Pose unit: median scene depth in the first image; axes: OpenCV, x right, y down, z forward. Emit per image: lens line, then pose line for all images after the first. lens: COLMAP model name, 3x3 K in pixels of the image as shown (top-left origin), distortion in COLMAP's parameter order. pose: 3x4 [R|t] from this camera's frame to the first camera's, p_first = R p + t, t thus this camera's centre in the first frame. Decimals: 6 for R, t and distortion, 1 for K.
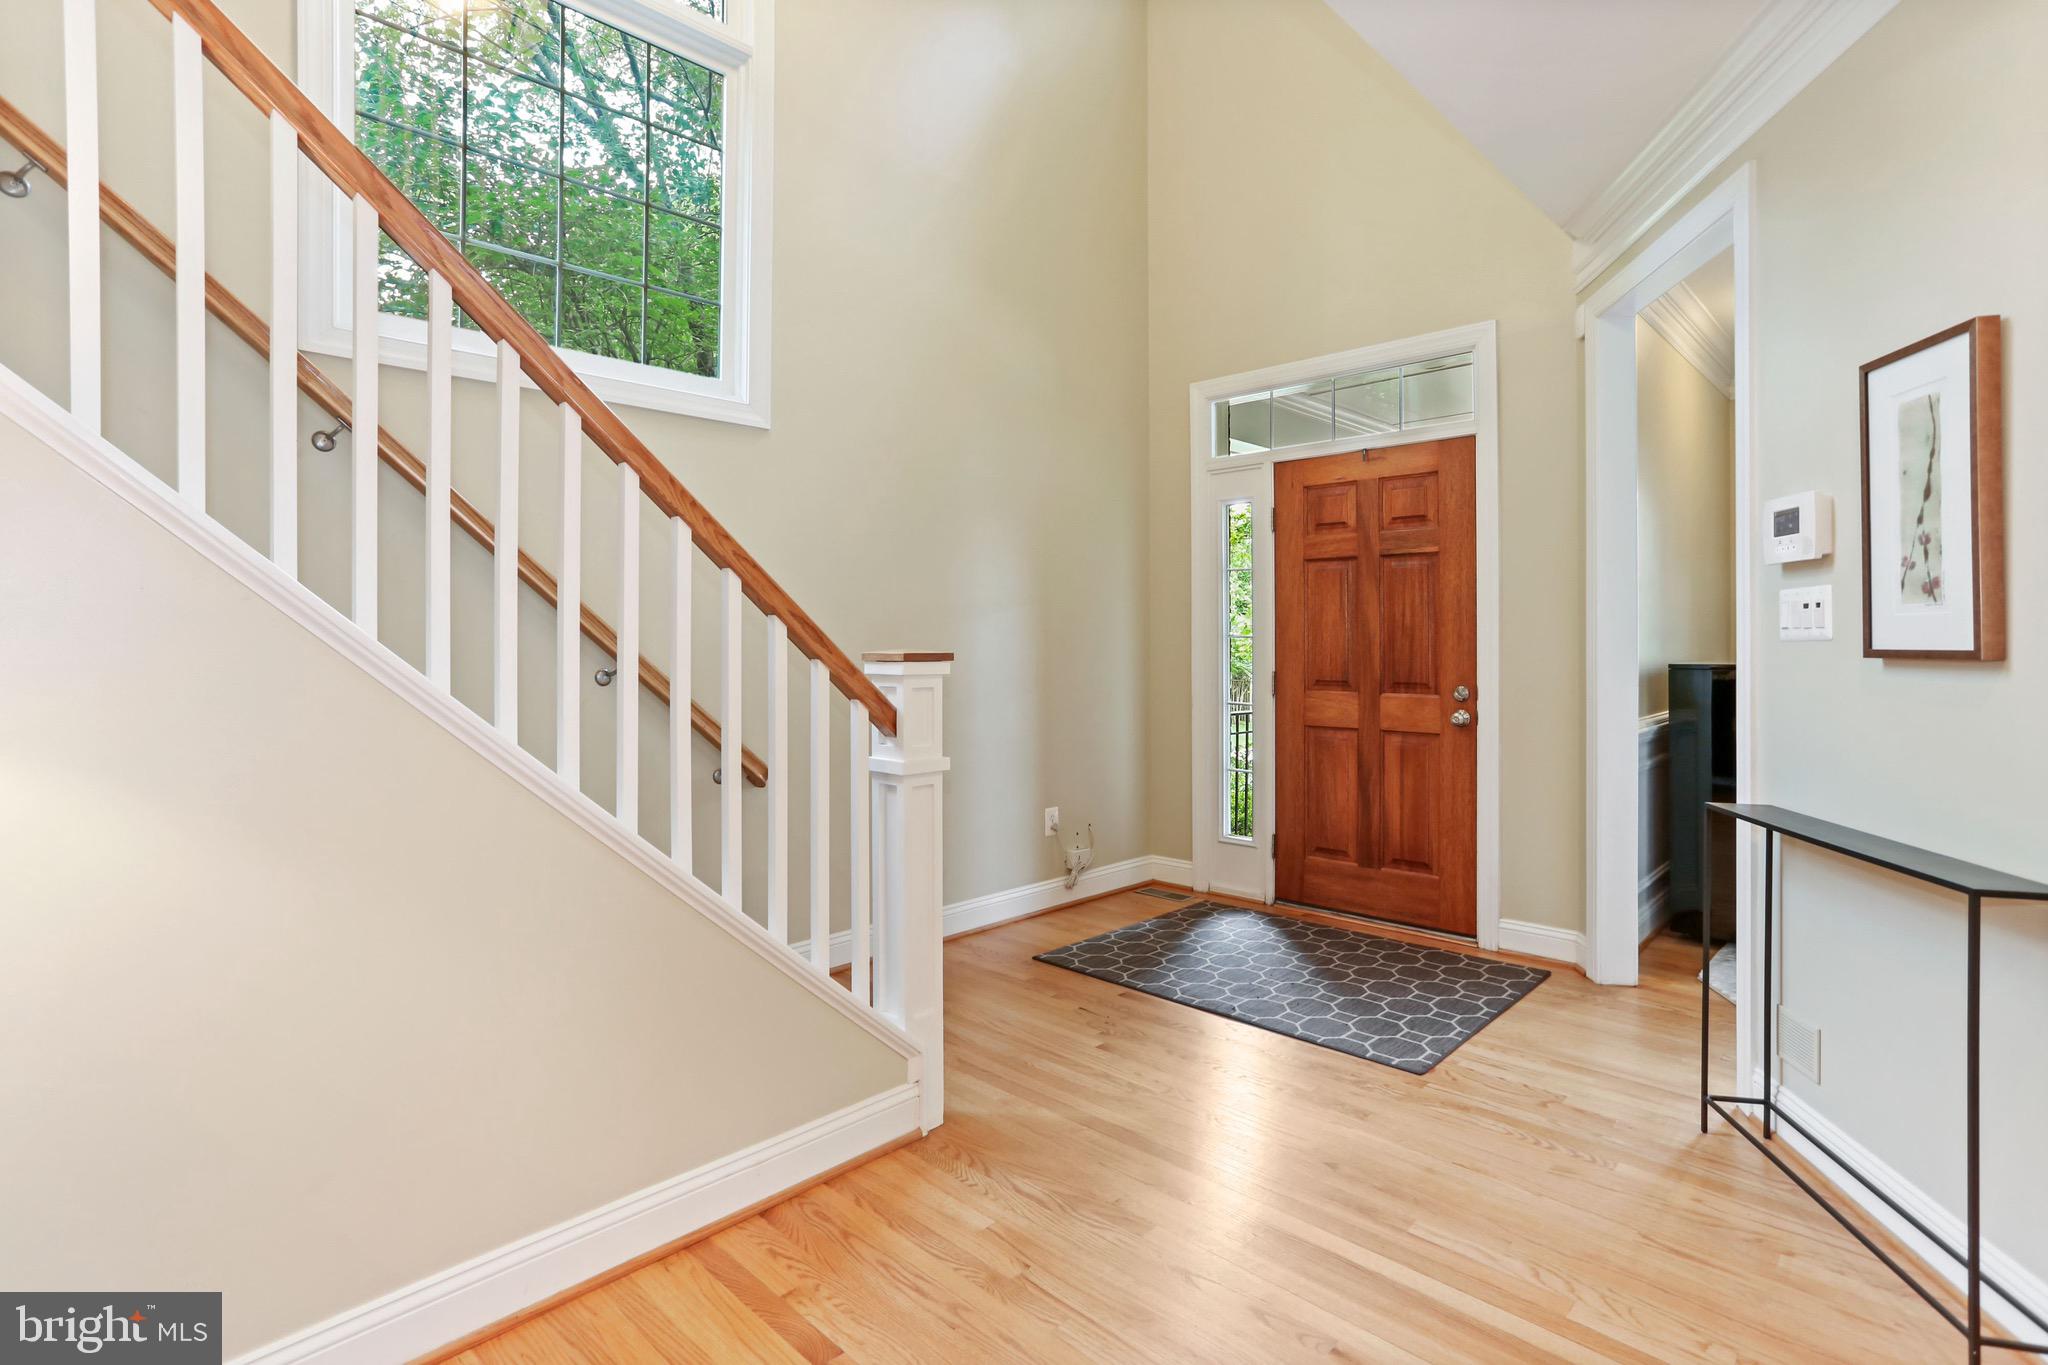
lens RADIAL K [[1018.0, 0, 1013.3], [0, 1018.0, 646.7], [0, 0, 1]] dist [-0.039325, 0.030091]
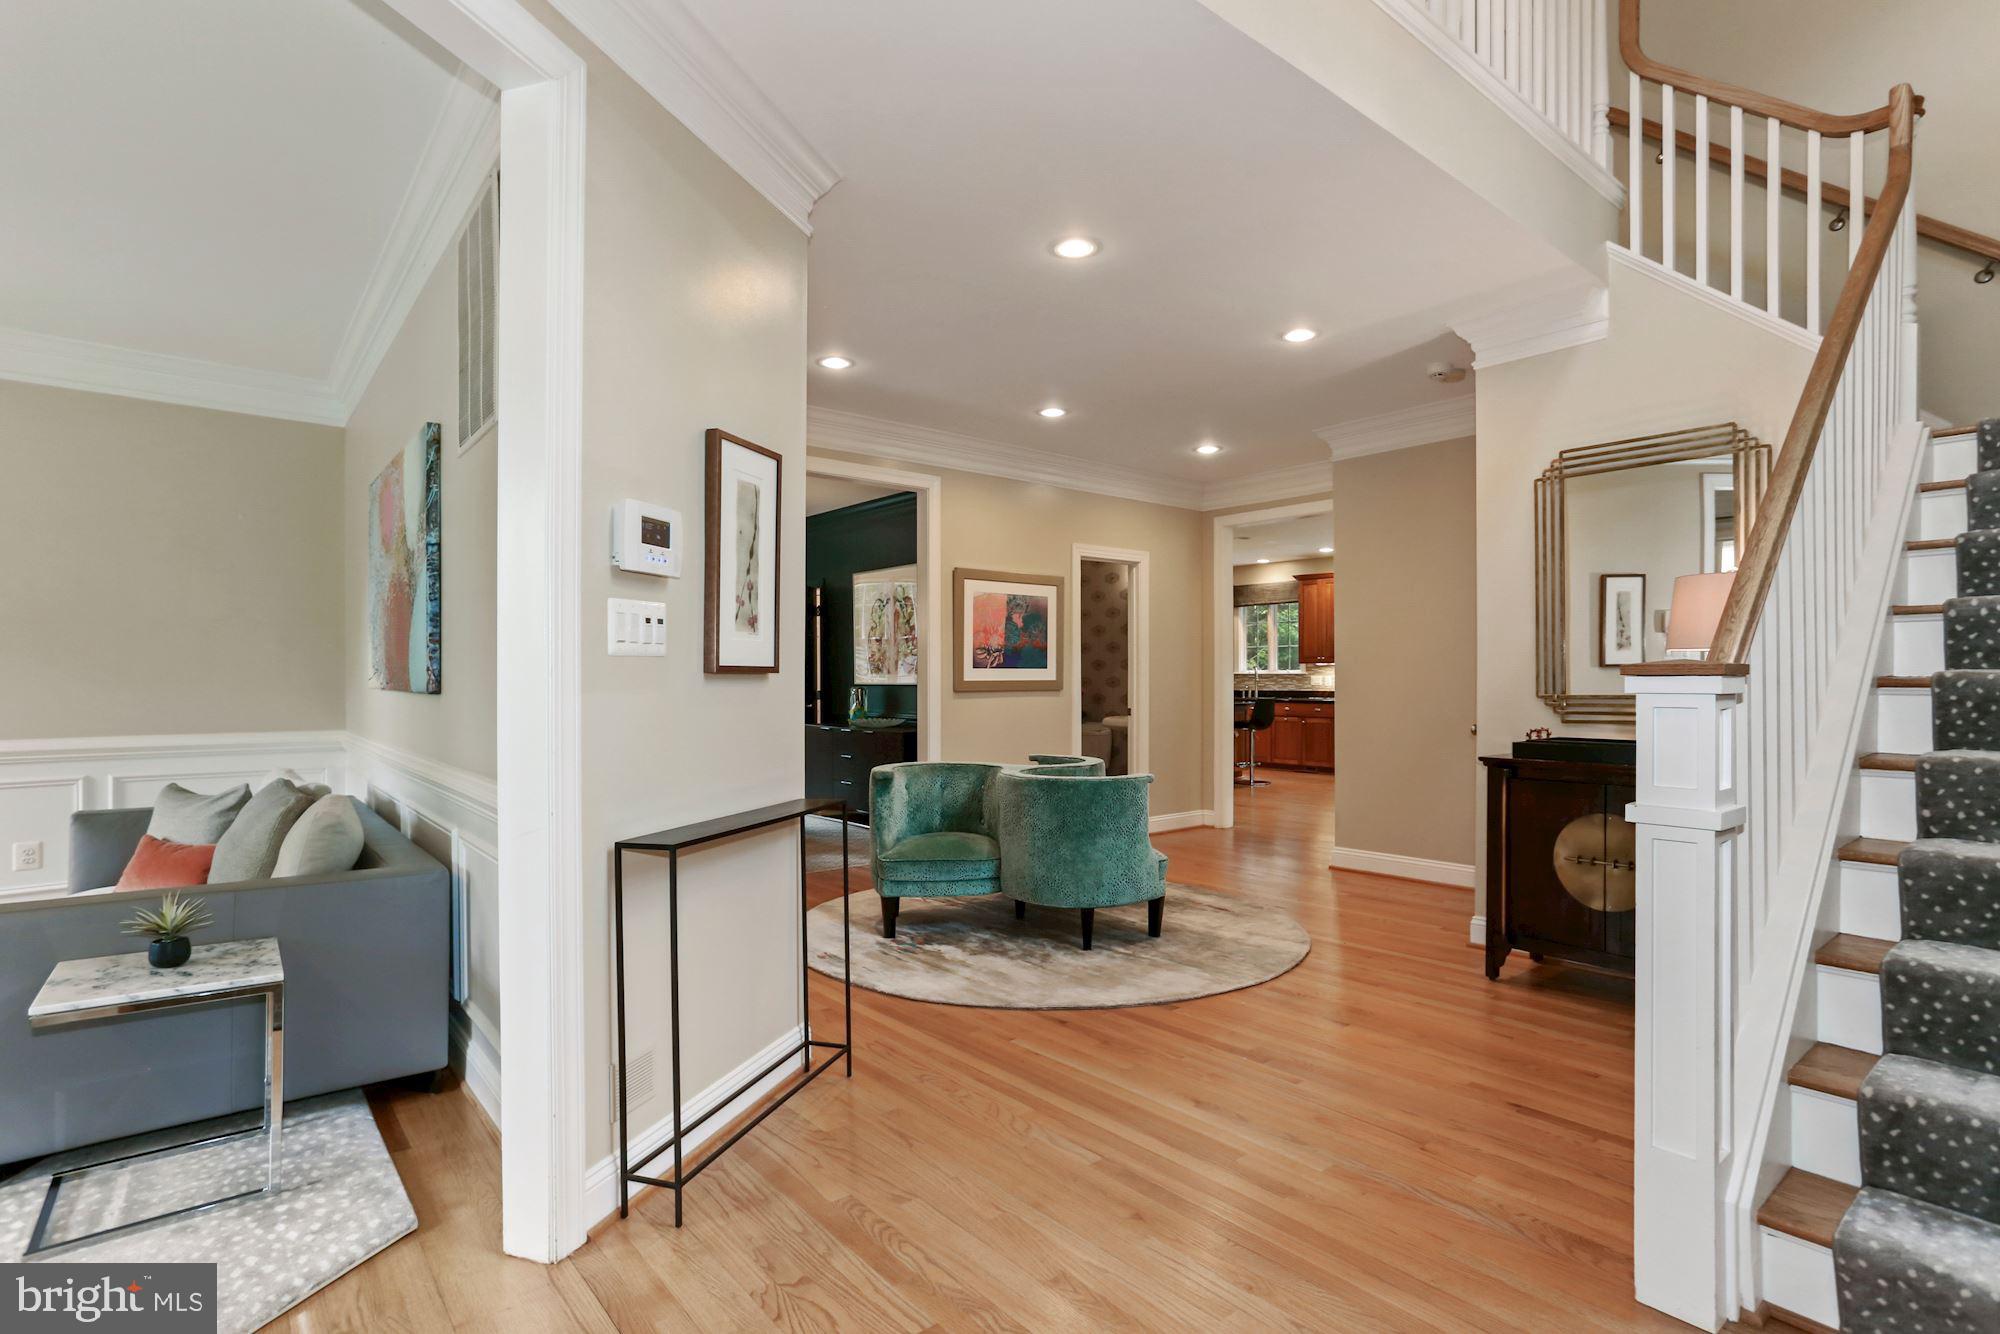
lens RADIAL K [[994.1, 0, 995.1], [0, 994.1, 673.3], [0, 0, 1]] dist [-0.039325, 0.030091]
pose [[-0.993950, -0.002323, 0.109811, 0.384493], [-0.002143, 0.999996, 0.001759, 0.009150], [-0.109815, 0.001513, -0.993951, 2.125563]]
